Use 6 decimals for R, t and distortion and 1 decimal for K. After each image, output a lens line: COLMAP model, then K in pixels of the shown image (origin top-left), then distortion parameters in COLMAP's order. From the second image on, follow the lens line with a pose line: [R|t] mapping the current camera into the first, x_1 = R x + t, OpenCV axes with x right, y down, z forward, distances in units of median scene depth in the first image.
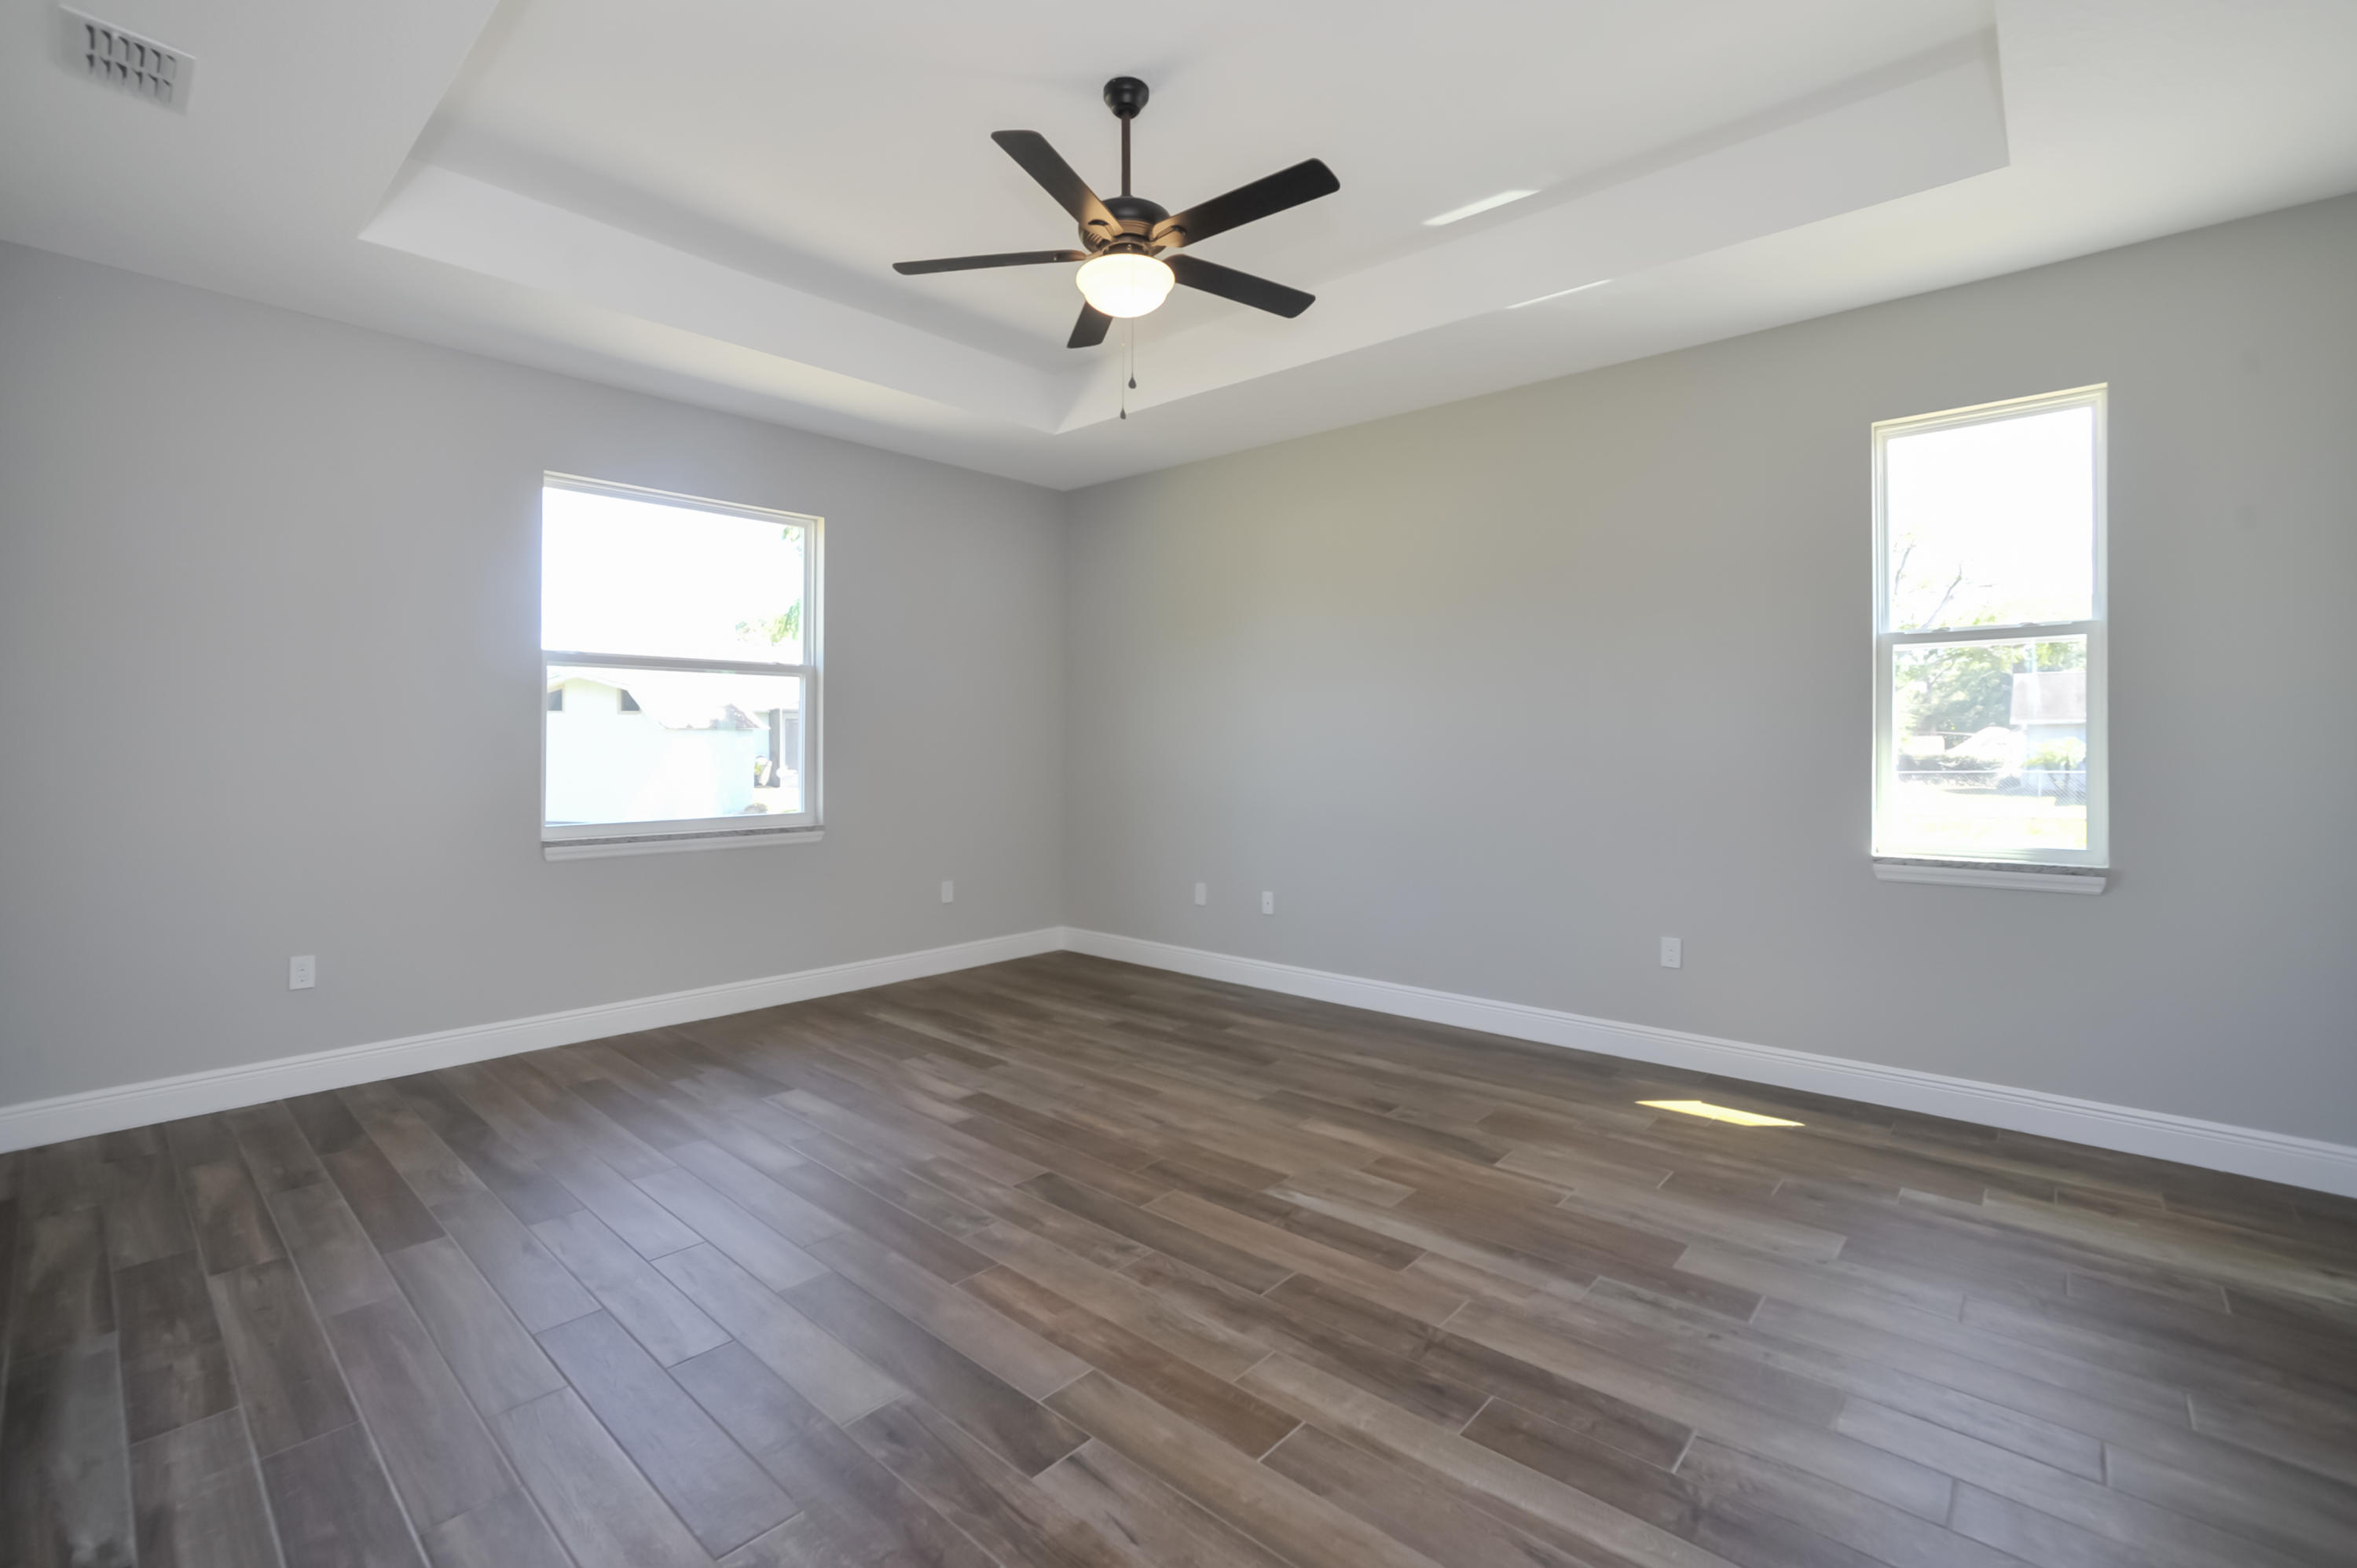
lens RADIAL K [[1027.6, 0, 1178.0], [0, 1027.6, 750.8], [0, 0, 1]] dist [-0.062500, 0.024538]
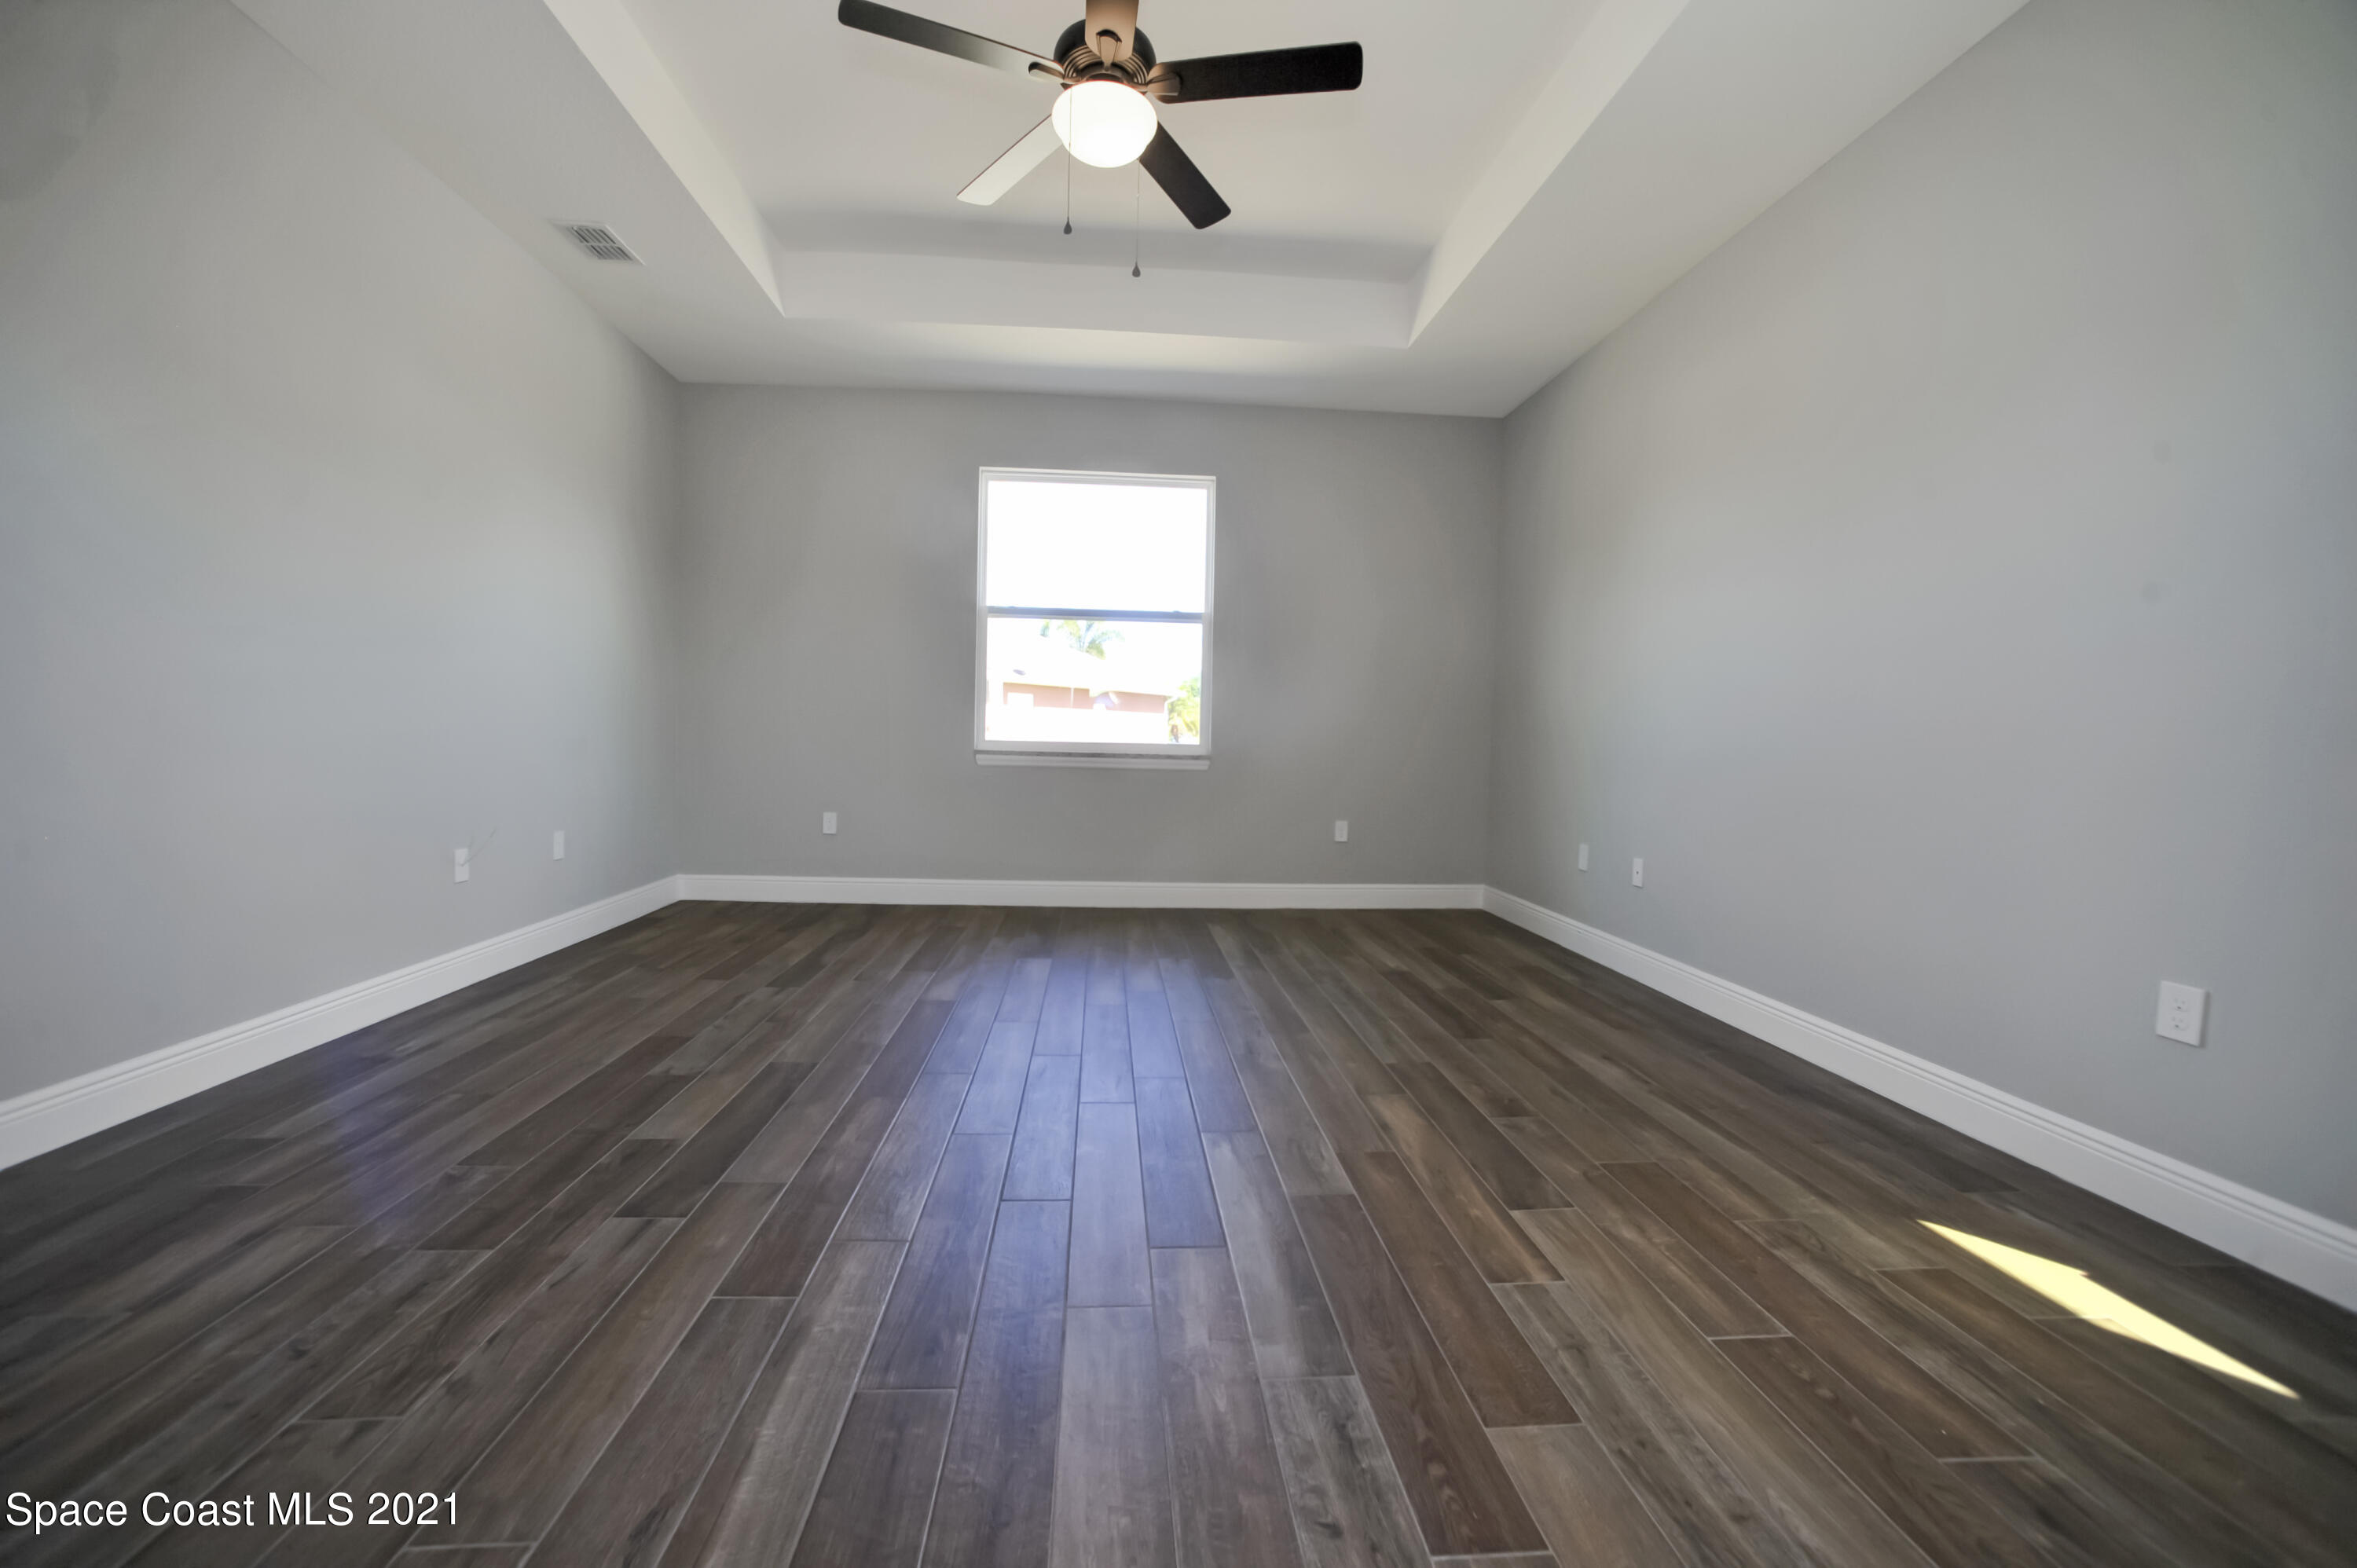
lens RADIAL K [[933.7, 0, 1166.9], [0, 933.7, 790.0], [0, 0, 1]] dist [-0.067124, 0.029707]
pose [[0.722177, 0.057826, -0.689287, 0.481279], [-0.025997, 0.998065, 0.056493, 0.080675], [0.691220, -0.022878, 0.722282, 0.339843]]
